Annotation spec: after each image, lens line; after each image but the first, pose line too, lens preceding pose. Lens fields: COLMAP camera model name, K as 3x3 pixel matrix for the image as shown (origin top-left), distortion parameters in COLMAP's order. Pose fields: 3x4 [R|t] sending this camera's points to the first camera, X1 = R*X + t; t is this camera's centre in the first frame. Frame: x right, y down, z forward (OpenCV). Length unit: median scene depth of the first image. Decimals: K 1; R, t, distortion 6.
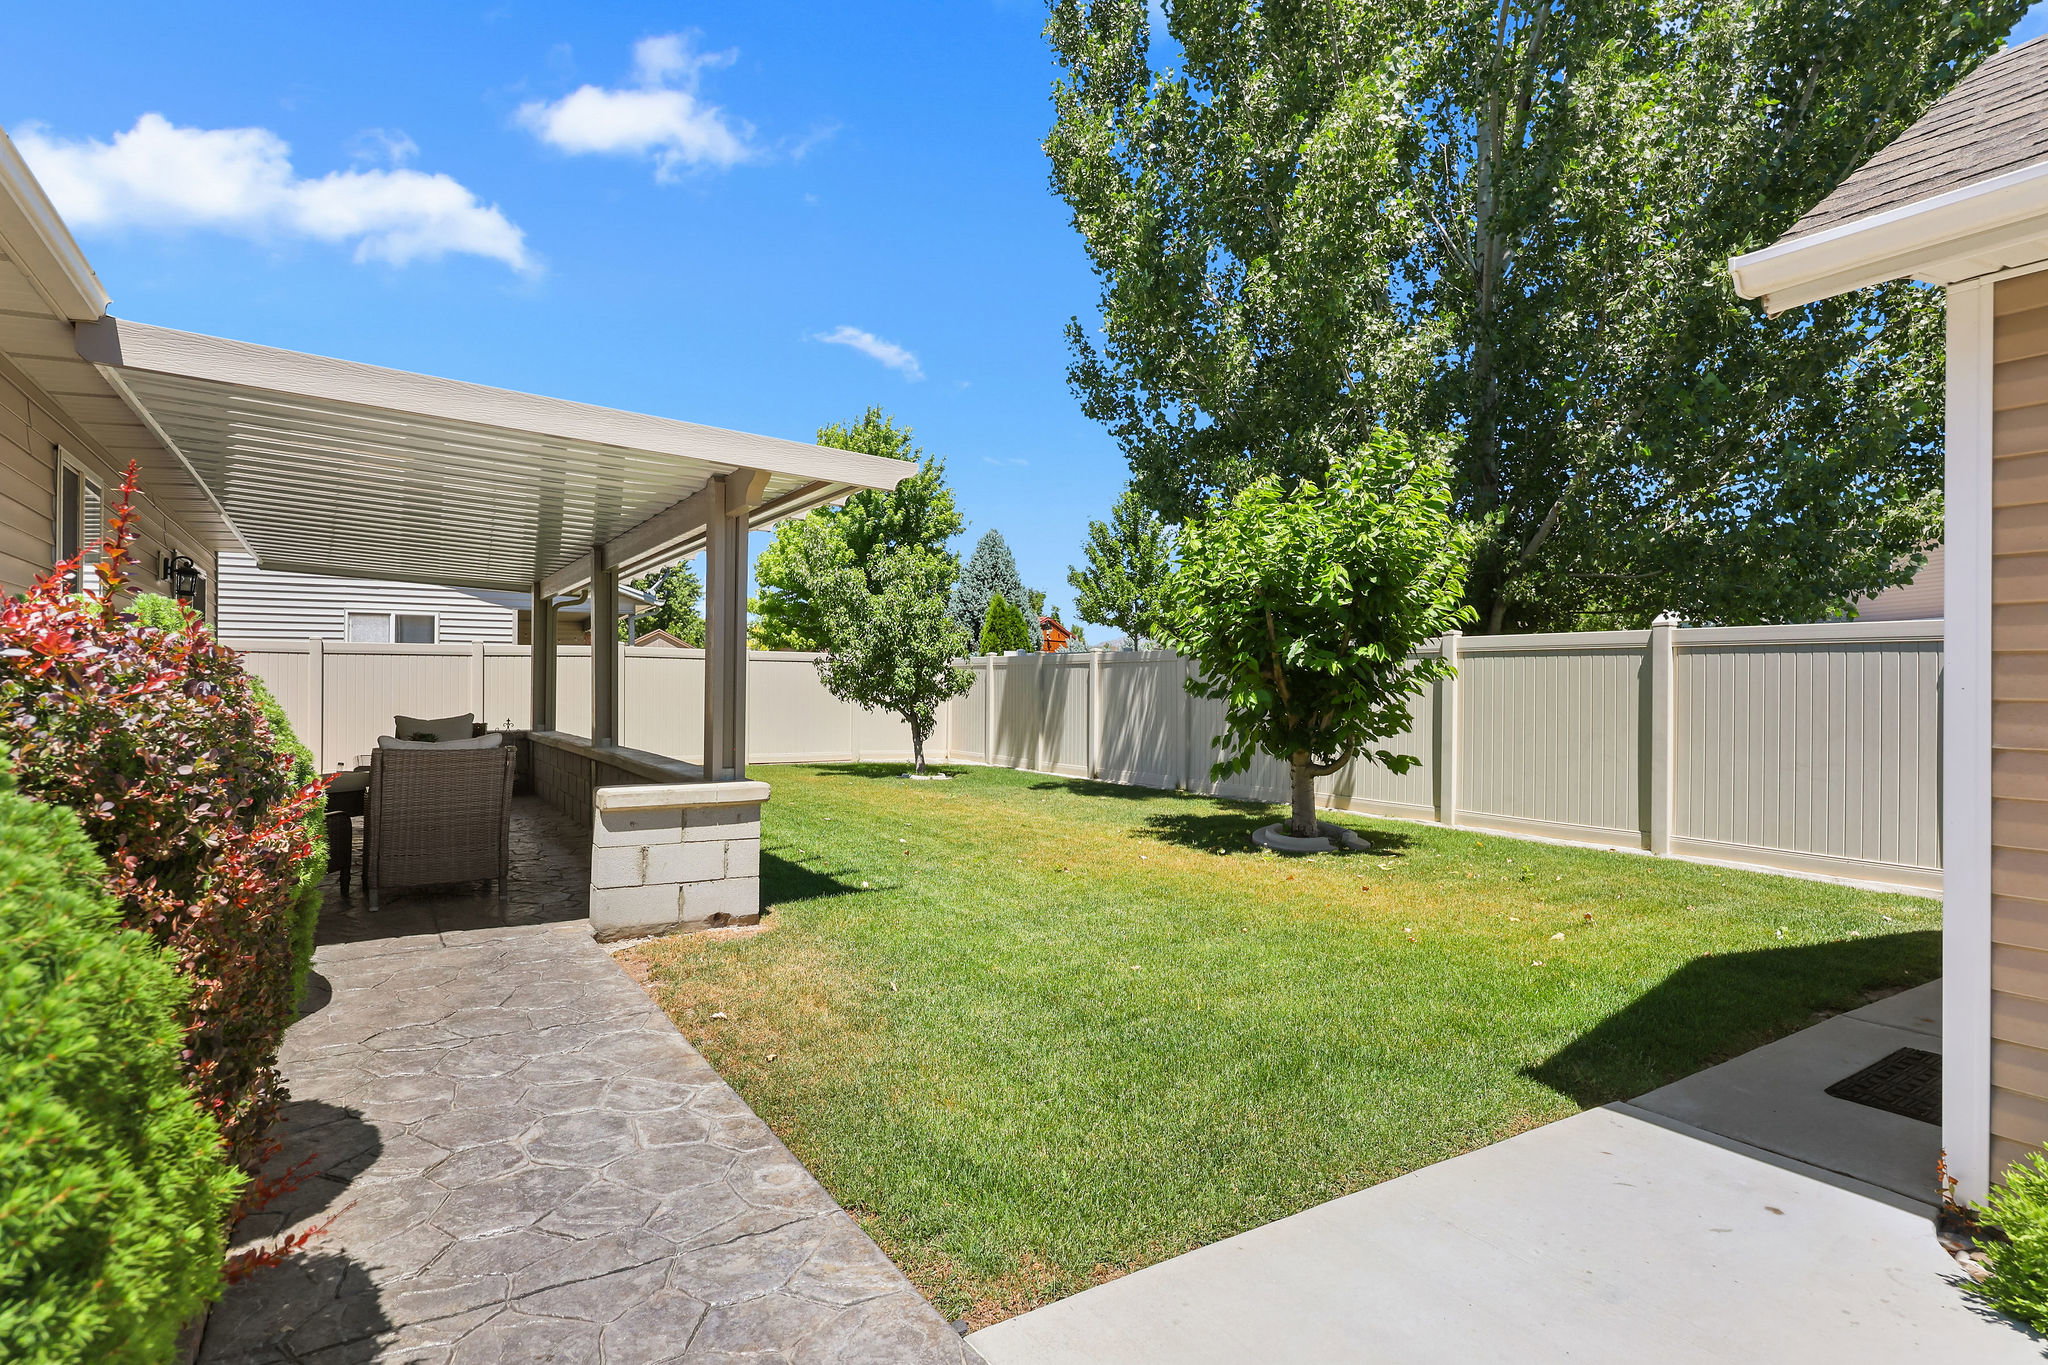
lens RADIAL K [[1014.1, 0, 1024.0], [0, 1014.1, 682.5], [0, 0, 1]] dist [0.000299, -0.000106]
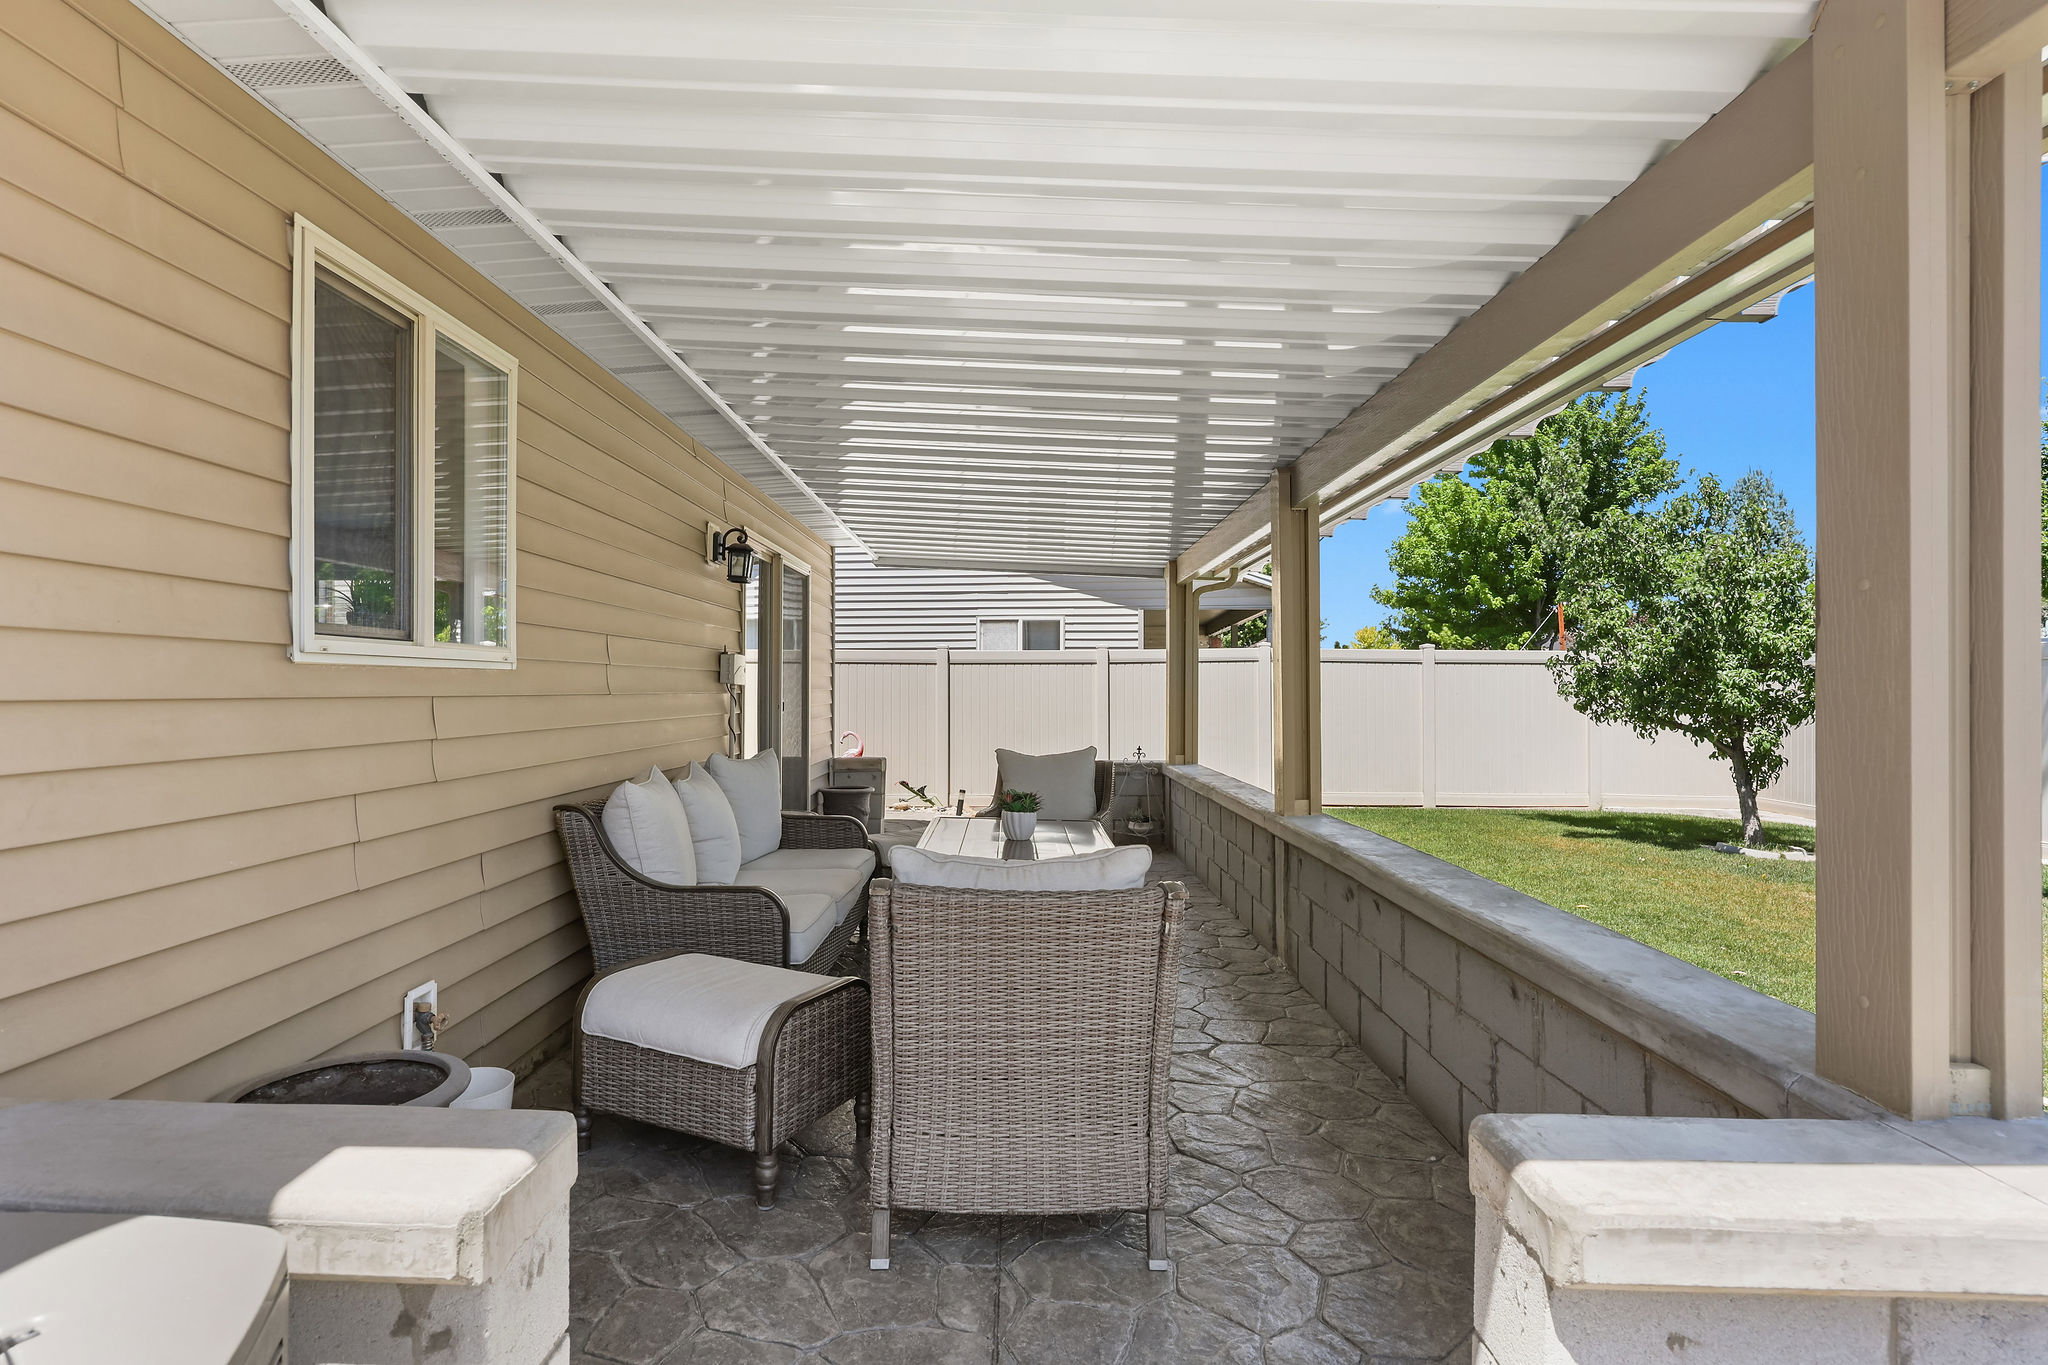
lens RADIAL K [[1014.1, 0, 1024.0], [0, 1014.1, 682.5], [0, 0, 1]] dist [0.000299, -0.000106]
pose [[0.840266, -0.009332, -0.542093, -0.146007], [0.006456, 0.999953, -0.007208, -0.005203], [0.542135, 0.002557, 0.840287, 0.273561]]
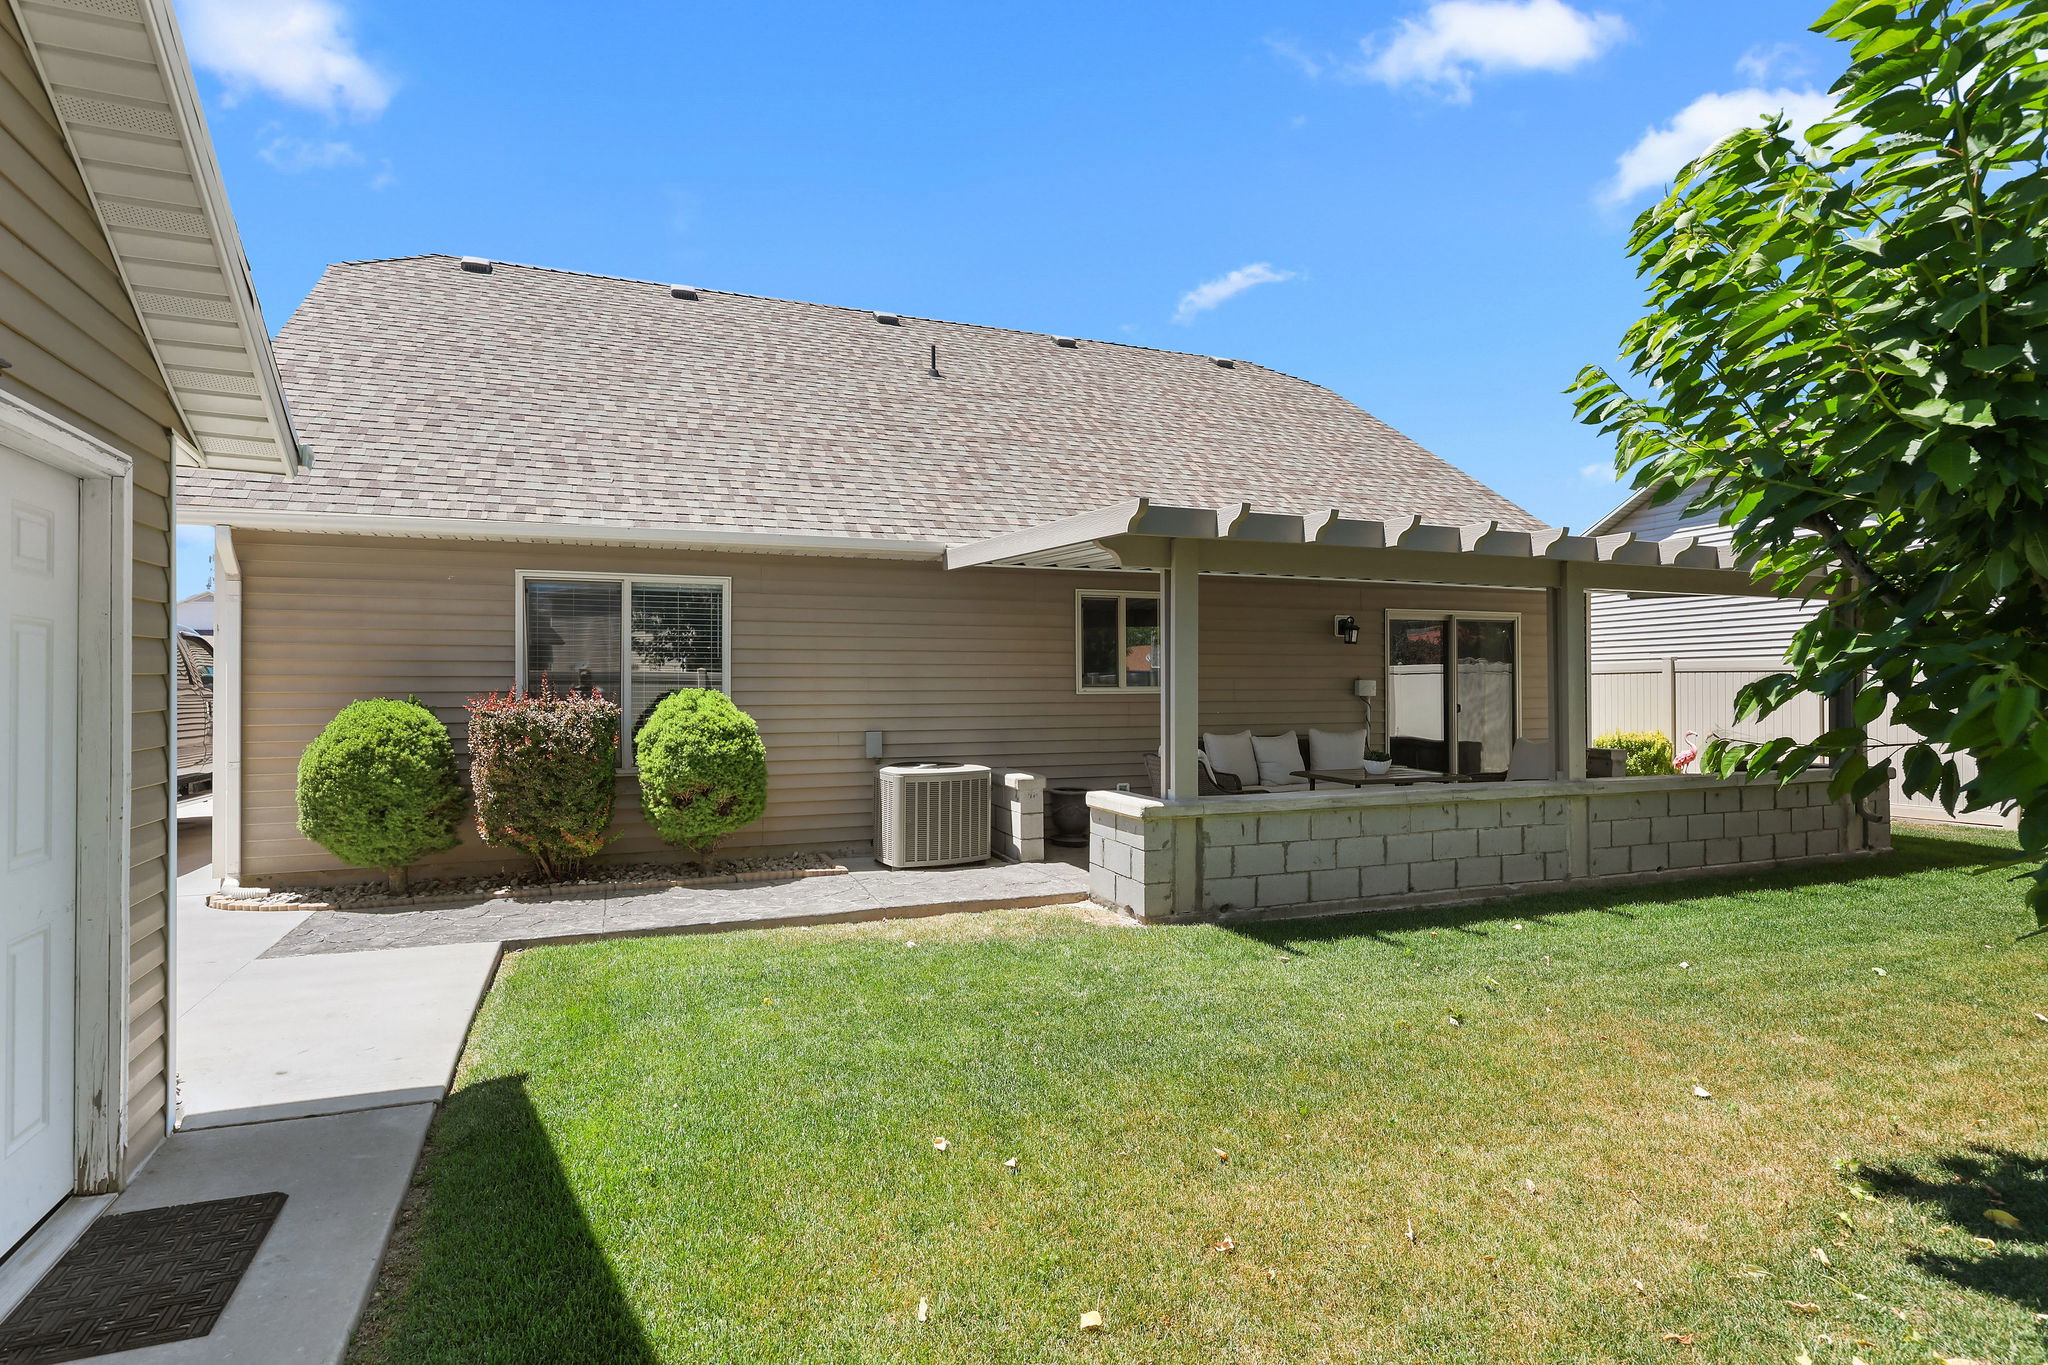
lens RADIAL K [[1074.7, 0, 1024.0], [0, 1074.7, 682.5], [0, 0, 1]] dist [-0.001025, -0.000227]
pose [[-0.188456, -0.022064, -0.981834, 0.394542], [0.010909, 0.999639, -0.024558, -0.000464], [0.982021, -0.015339, -0.188147, 0.448803]]
